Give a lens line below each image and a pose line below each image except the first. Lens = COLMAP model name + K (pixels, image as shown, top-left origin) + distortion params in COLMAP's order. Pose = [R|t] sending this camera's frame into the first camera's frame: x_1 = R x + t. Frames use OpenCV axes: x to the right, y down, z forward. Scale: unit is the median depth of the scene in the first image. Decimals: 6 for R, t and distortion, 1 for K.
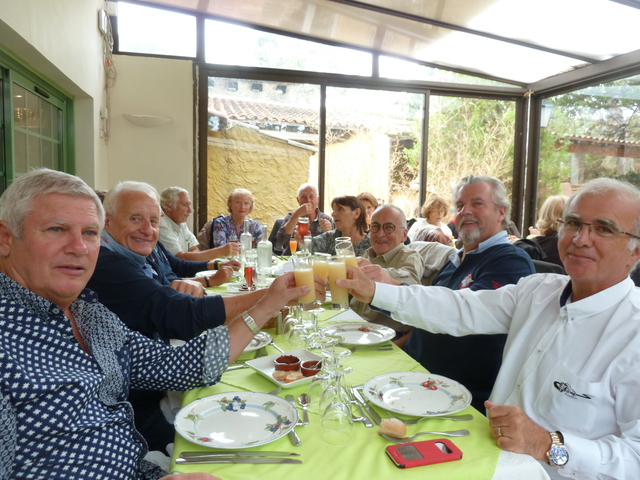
lens RADIAL K [[479.0, 0, 321.0], [0, 479.0, 239.4], [0, 0, 1]] dist [-0.044371, 0.005901]
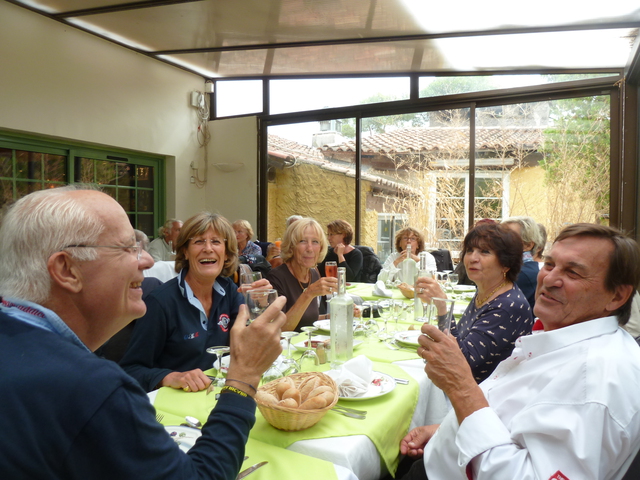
lens RADIAL K [[479.0, 0, 321.1], [0, 479.0, 240.6], [0, 0, 1]] dist [-0.044371, 0.005901]
pose [[0.757088, 0.007577, -0.653269, 0.594251], [-0.053173, 0.997330, -0.050055, 0.000416], [0.651145, 0.072632, 0.755470, 0.173344]]
